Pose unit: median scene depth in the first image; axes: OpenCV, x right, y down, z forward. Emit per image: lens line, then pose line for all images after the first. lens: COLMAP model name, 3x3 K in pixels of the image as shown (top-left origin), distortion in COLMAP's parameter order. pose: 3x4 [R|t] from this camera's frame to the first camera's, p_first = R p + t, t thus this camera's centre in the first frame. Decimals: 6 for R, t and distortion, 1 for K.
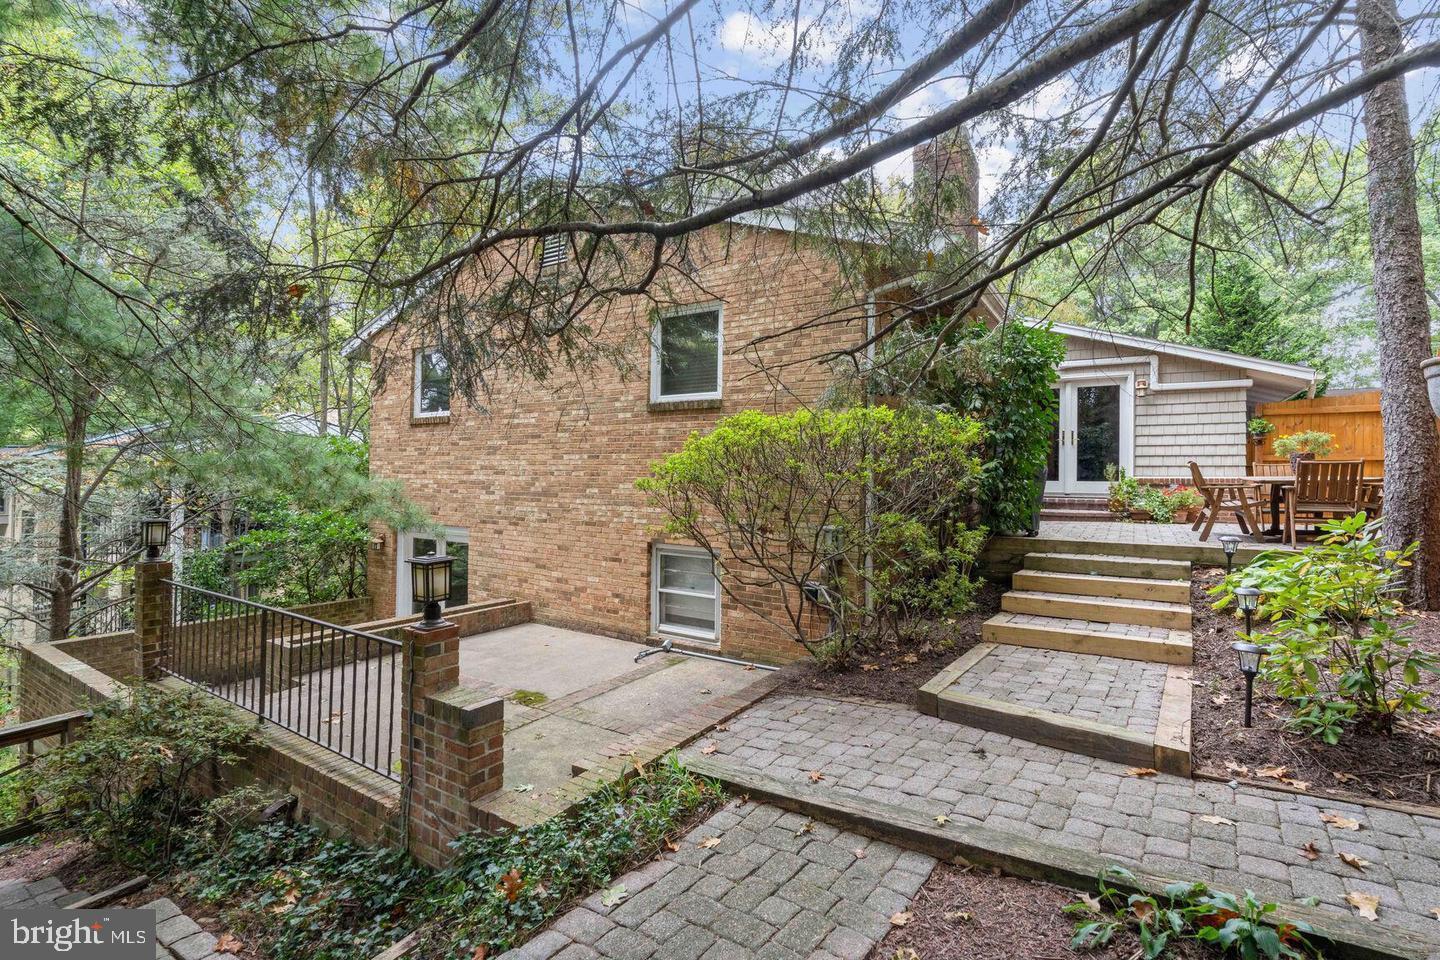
lens RADIAL K [[661.7, 0, 723.0], [0, 661.7, 473.5], [0, 0, 1]] dist [-0.001613, 0.000036]
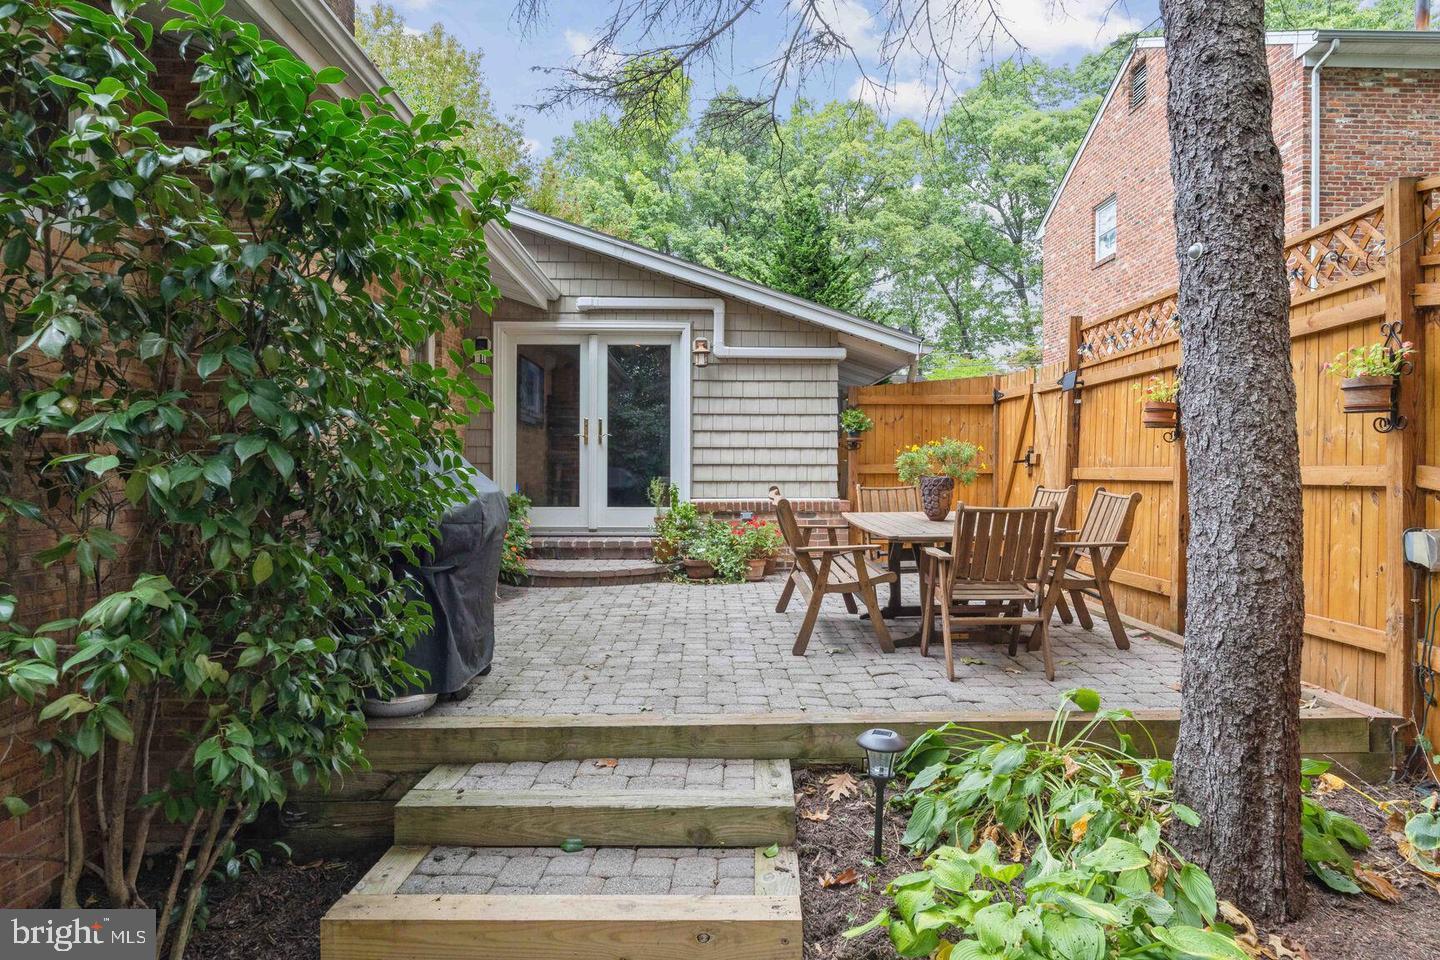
lens RADIAL K [[833.0, 0, 719.9], [0, 833.0, 480.6], [0, 0, 1]] dist [0.000778, -0.000092]
pose [[0.838787, -0.018192, 0.544155, 0.237699], [0.001864, 0.999532, 0.030543, -0.036162], [-0.544456, -0.024605, 0.838428, 0.360369]]
